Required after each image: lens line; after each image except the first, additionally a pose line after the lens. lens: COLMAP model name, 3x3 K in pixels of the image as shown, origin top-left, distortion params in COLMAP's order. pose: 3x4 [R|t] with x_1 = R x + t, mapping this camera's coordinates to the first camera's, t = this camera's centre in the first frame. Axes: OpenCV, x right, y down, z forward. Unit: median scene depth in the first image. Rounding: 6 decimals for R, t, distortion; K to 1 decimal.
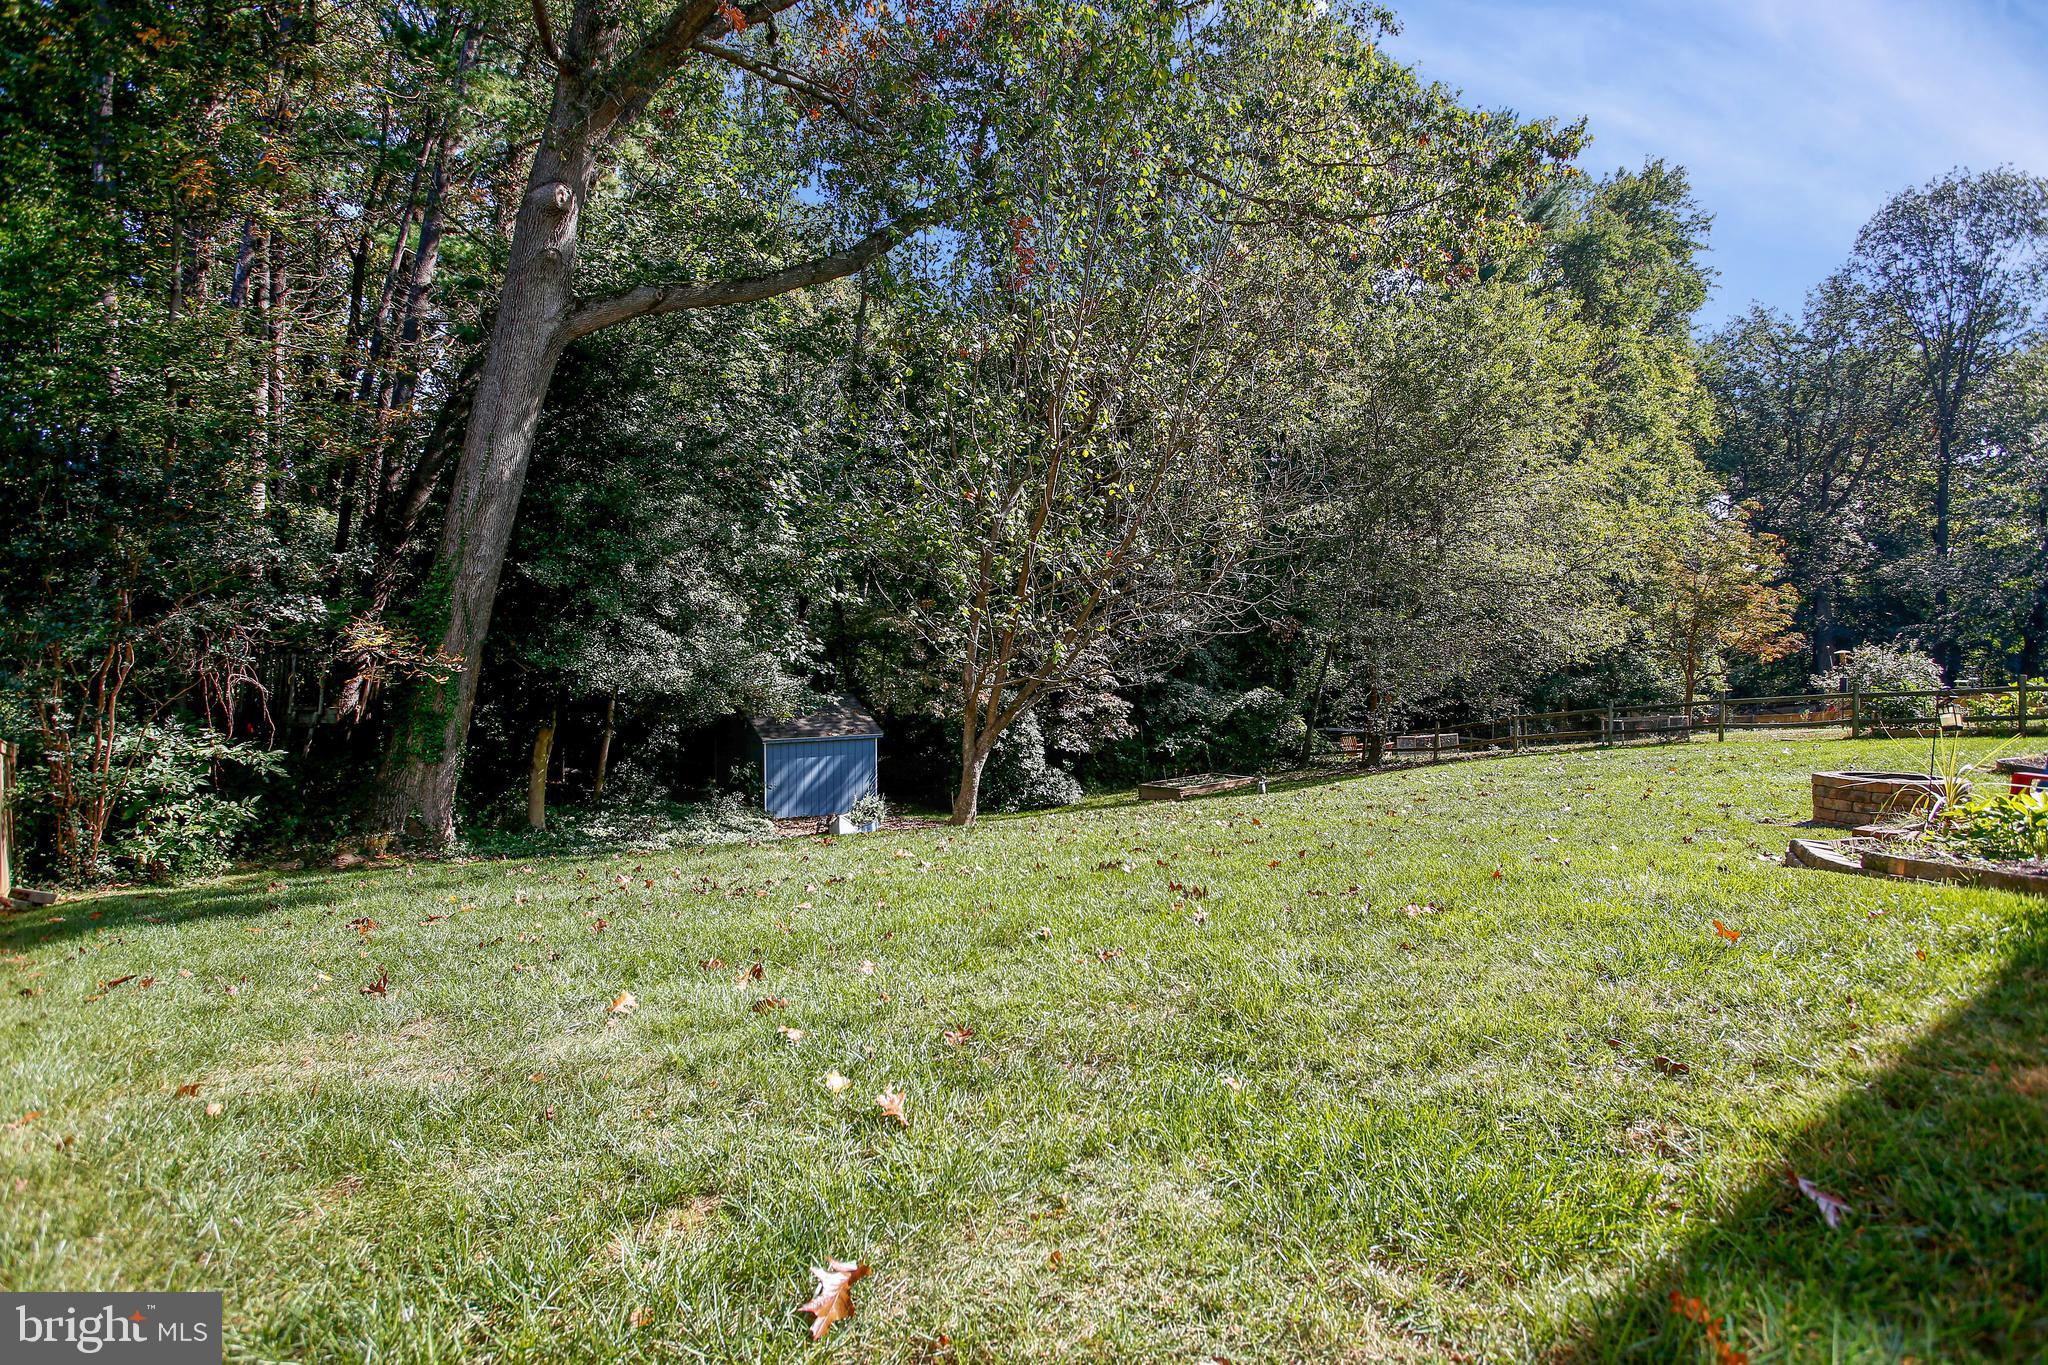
lens RADIAL K [[1055.1, 0, 1029.3], [0, 1055.1, 682.3], [0, 0, 1]] dist [-0.015221, 0.001538]
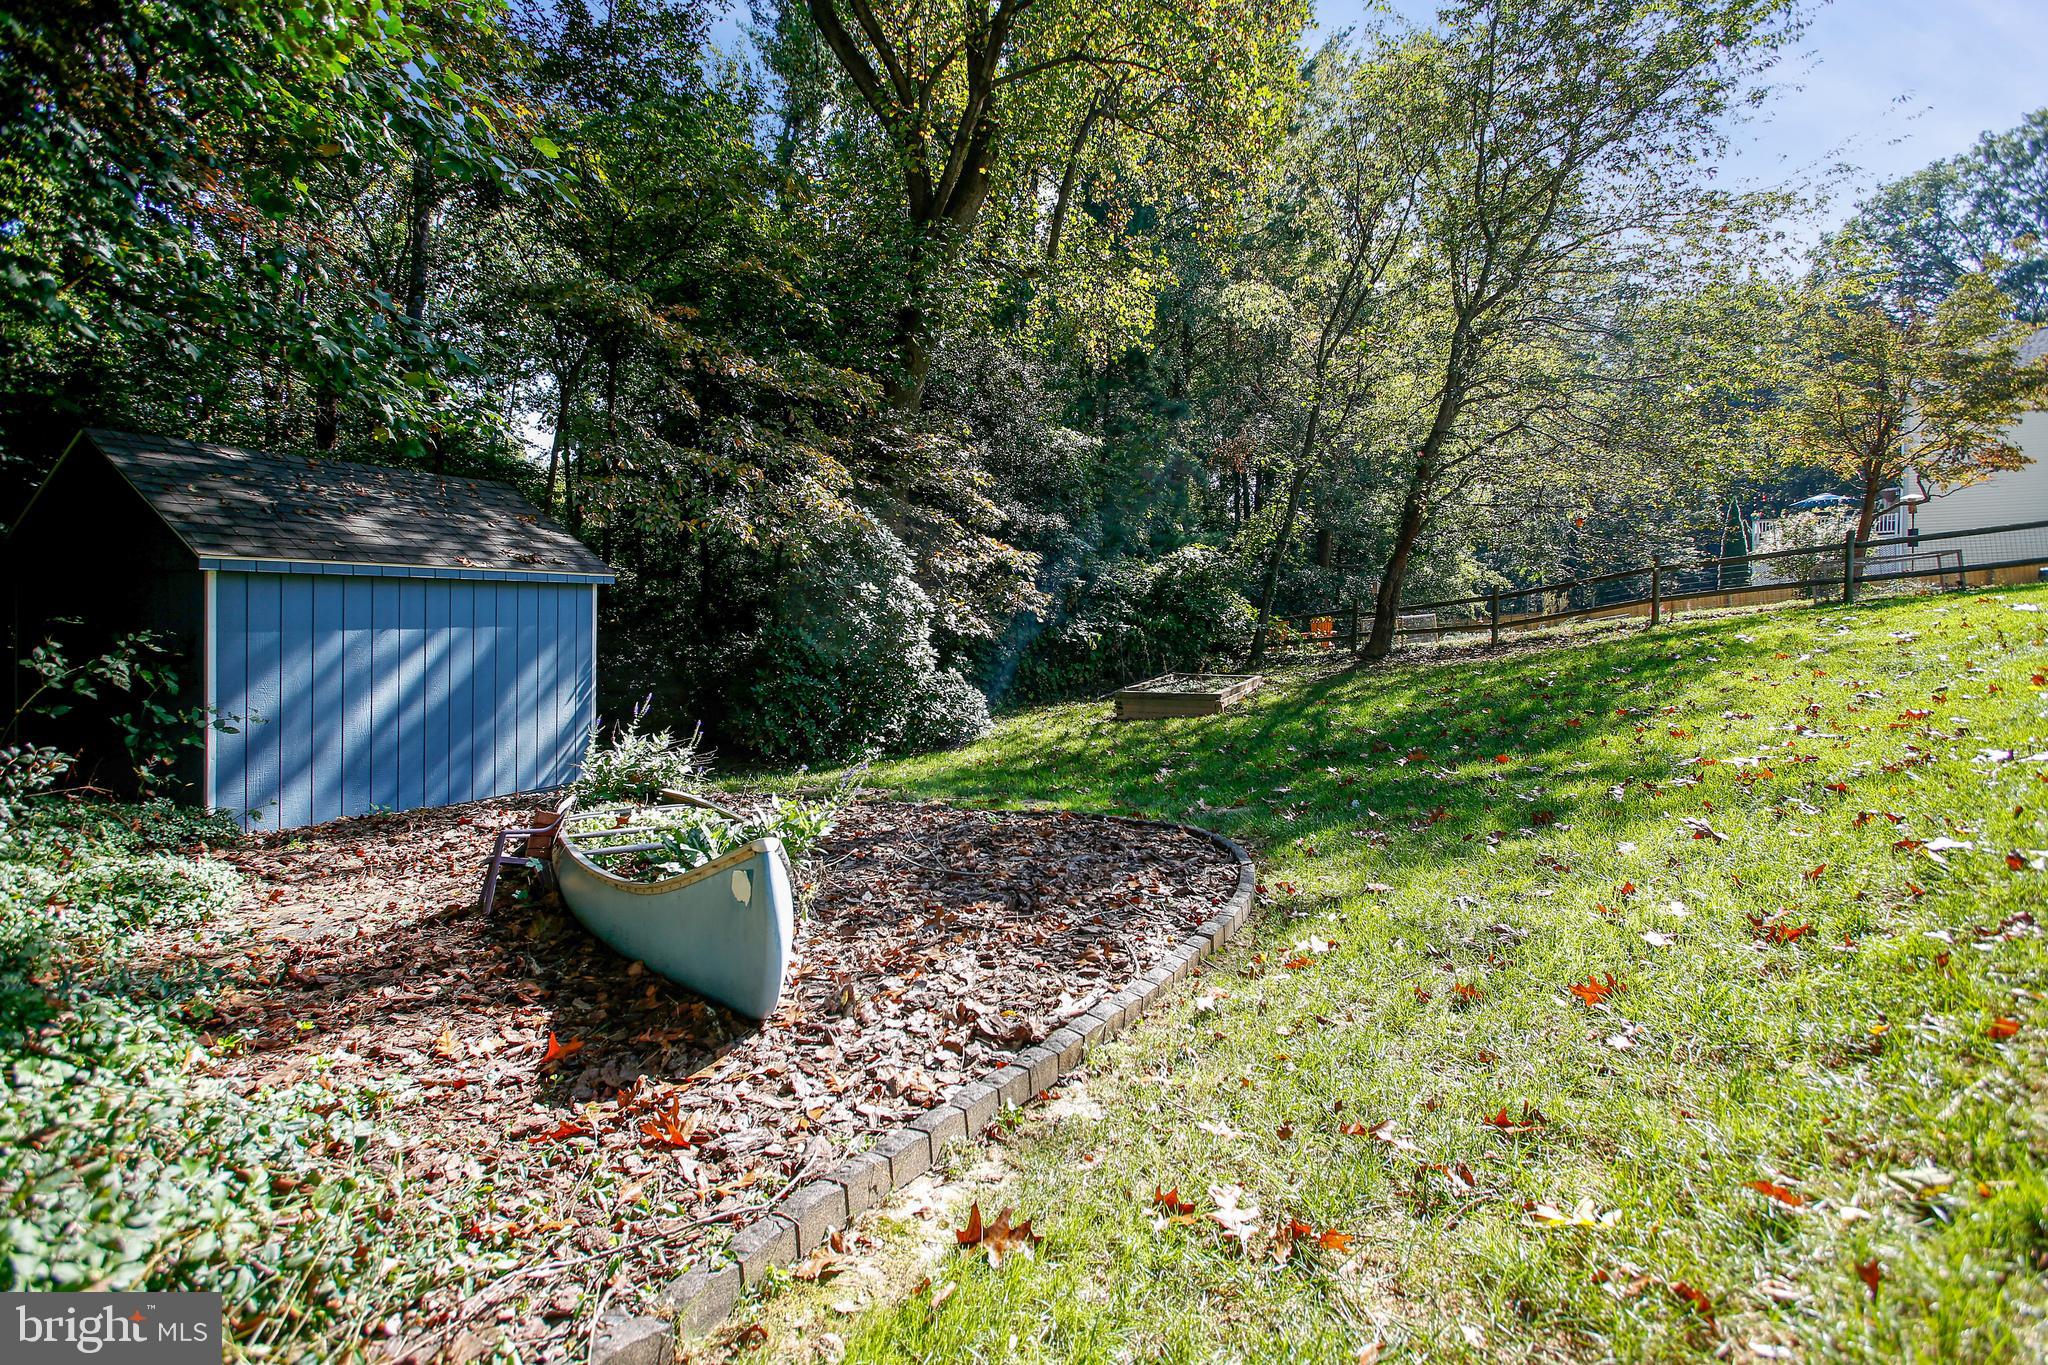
lens RADIAL K [[925.7, 0, 1041.9], [0, 925.7, 620.0], [0, 0, 1]] dist [-0.020776, 0.004659]
pose [[0.891381, 0.003620, 0.453240, -0.152529], [-0.000271, 0.999972, -0.007454, 0.068248], [-0.453254, 0.006522, 0.891358, 0.638804]]
